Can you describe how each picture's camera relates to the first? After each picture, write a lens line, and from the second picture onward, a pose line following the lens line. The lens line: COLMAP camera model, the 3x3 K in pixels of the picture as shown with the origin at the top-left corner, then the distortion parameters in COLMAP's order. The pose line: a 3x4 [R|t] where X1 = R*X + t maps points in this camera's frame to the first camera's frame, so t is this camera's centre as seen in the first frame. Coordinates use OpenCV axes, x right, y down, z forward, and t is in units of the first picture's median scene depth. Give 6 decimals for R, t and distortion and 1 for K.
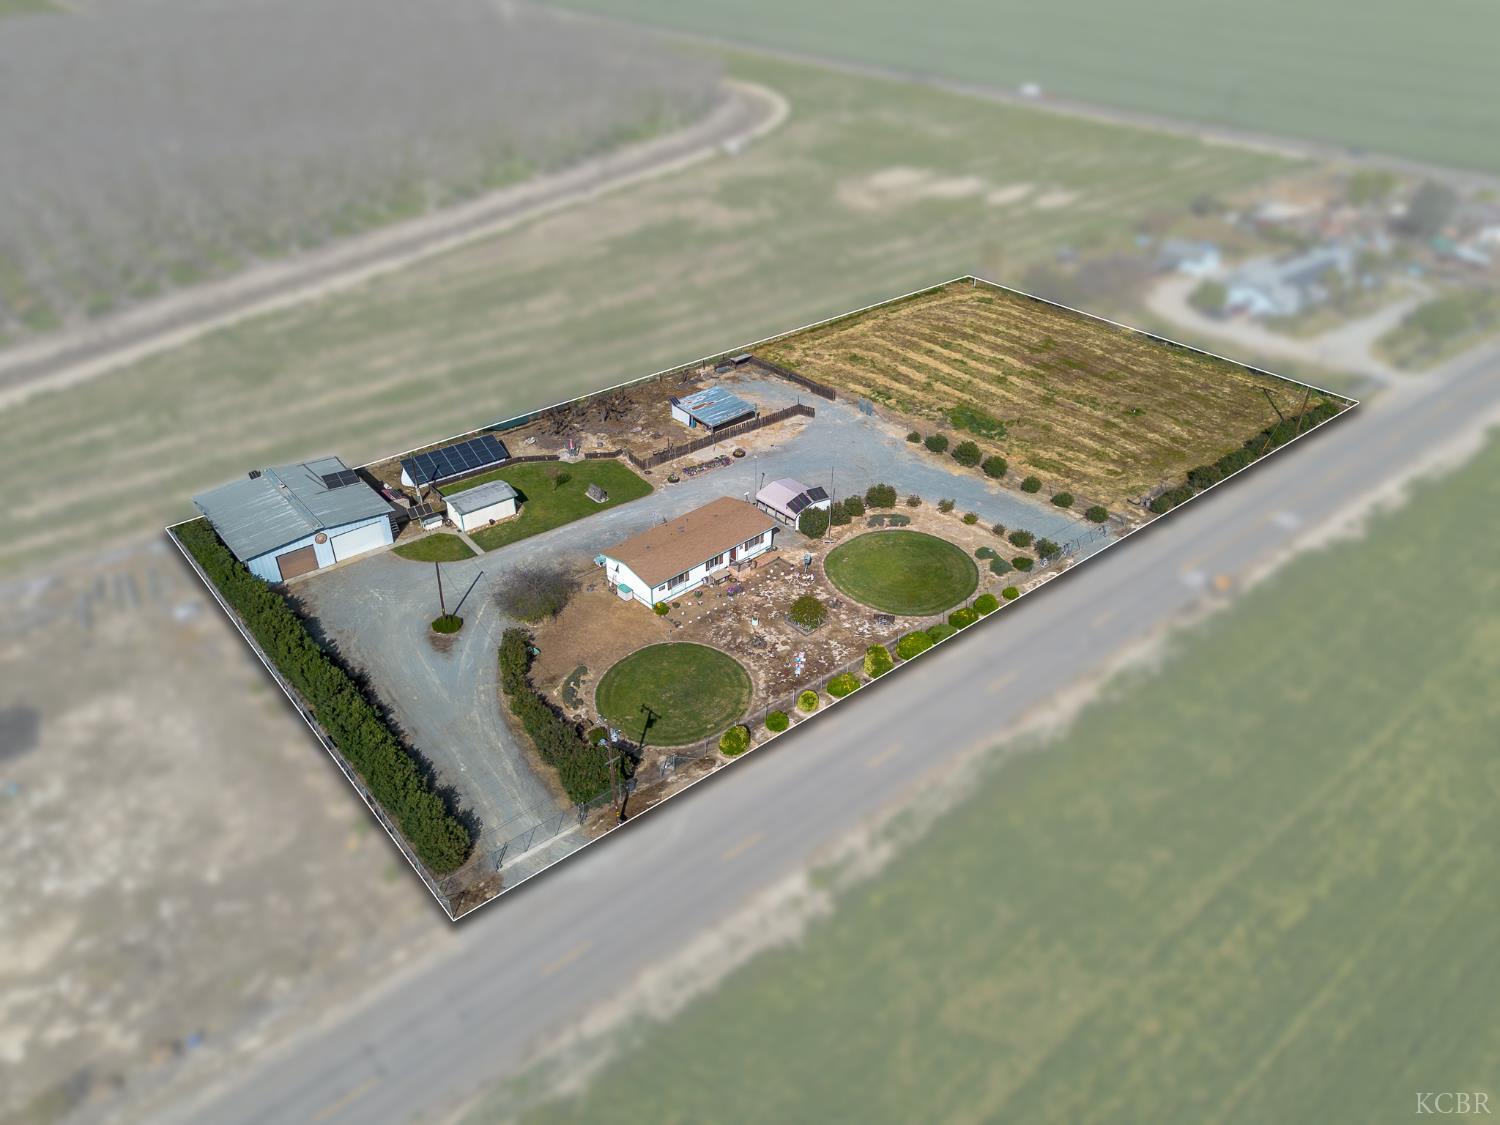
lens RADIAL K [[1066.6, 0, 750.0], [0, 1066.6, 563.4], [0, 0, 1]] dist [0.060331, -0.056498]
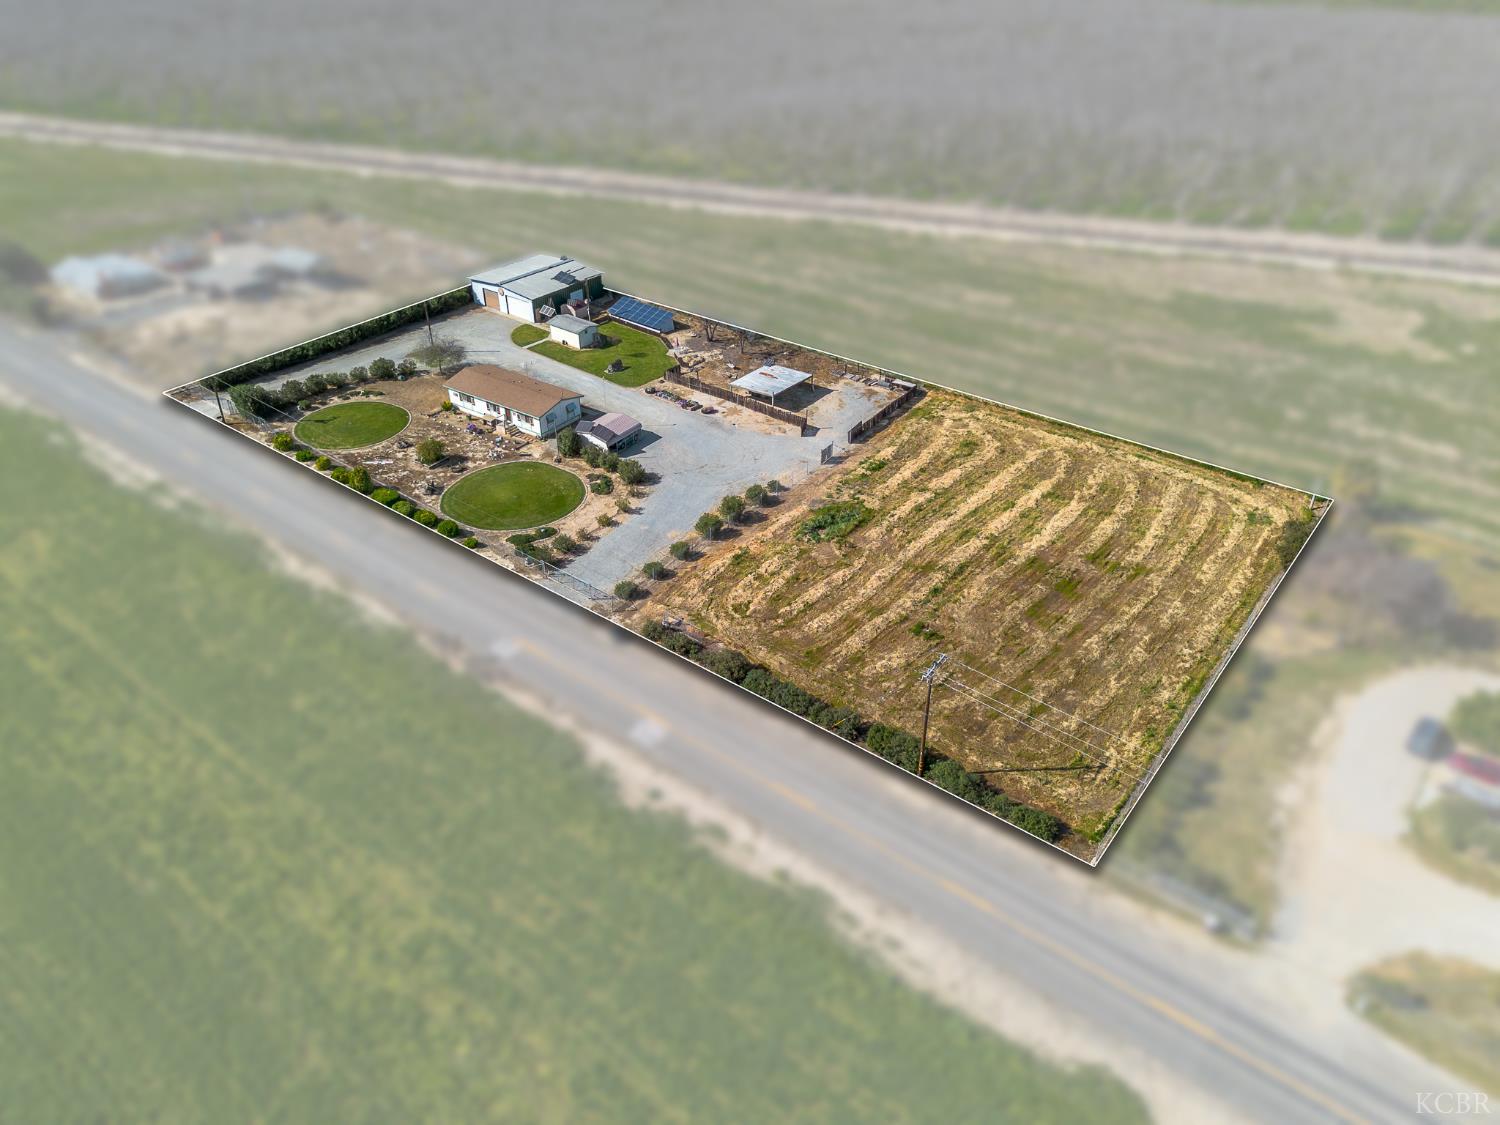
lens RADIAL K [[1066.6, 0, 751.9], [0, 1066.6, 568.0], [0, 0, 1]] dist [0.060331, -0.056498]
pose [[0.212811, 0.539499, -0.814649, 1.091304], [-0.539615, 0.759961, 0.362319, -0.450951], [0.814572, 0.362491, 0.452849, 0.696598]]
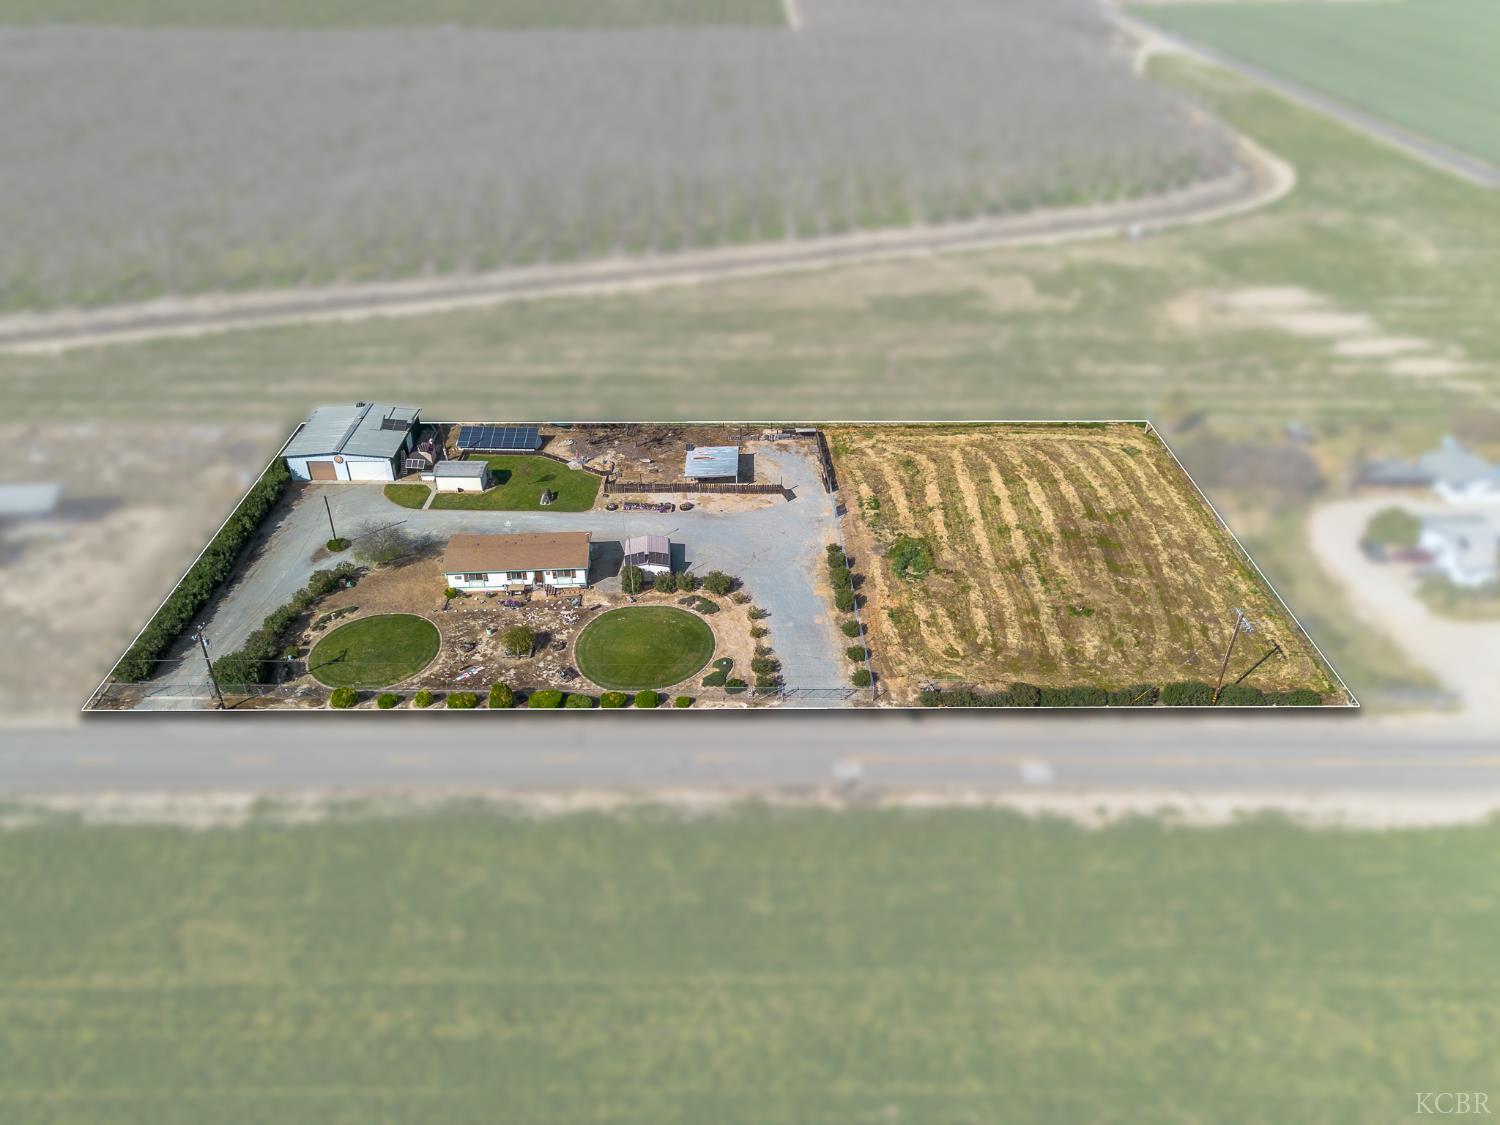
lens RADIAL K [[1066.6, 0, 753.6], [0, 1066.6, 562.4], [0, 0, 1]] dist [0.060331, -0.056498]
pose [[0.772967, 0.347347, -0.530917, 0.744043], [-0.349265, 0.931568, 0.100970, -0.212338], [0.529657, 0.107384, 0.841387, 0.129774]]
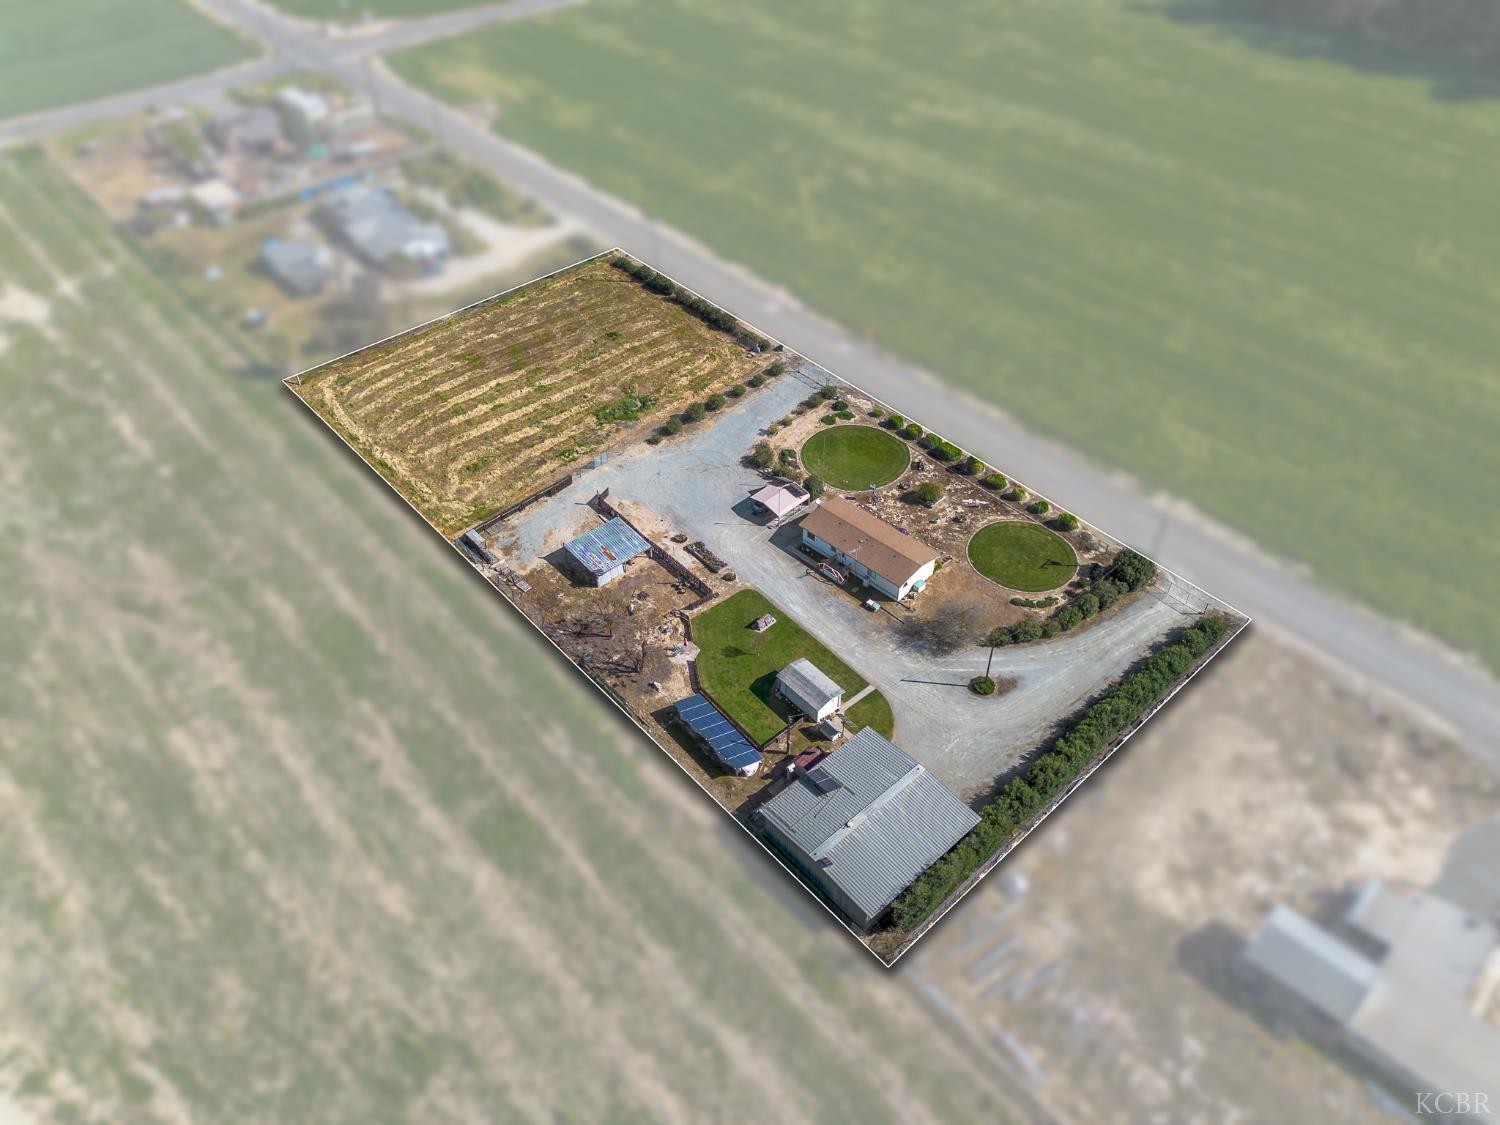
lens RADIAL K [[1066.6, 0, 745.2], [0, 1066.6, 560.9], [0, 0, 1]] dist [0.060331, -0.056498]
pose [[-0.038591, -0.683935, 0.728522, -0.941651], [0.557091, 0.590524, 0.583893, -0.788826], [-0.829554, 0.428386, 0.358225, 0.644106]]
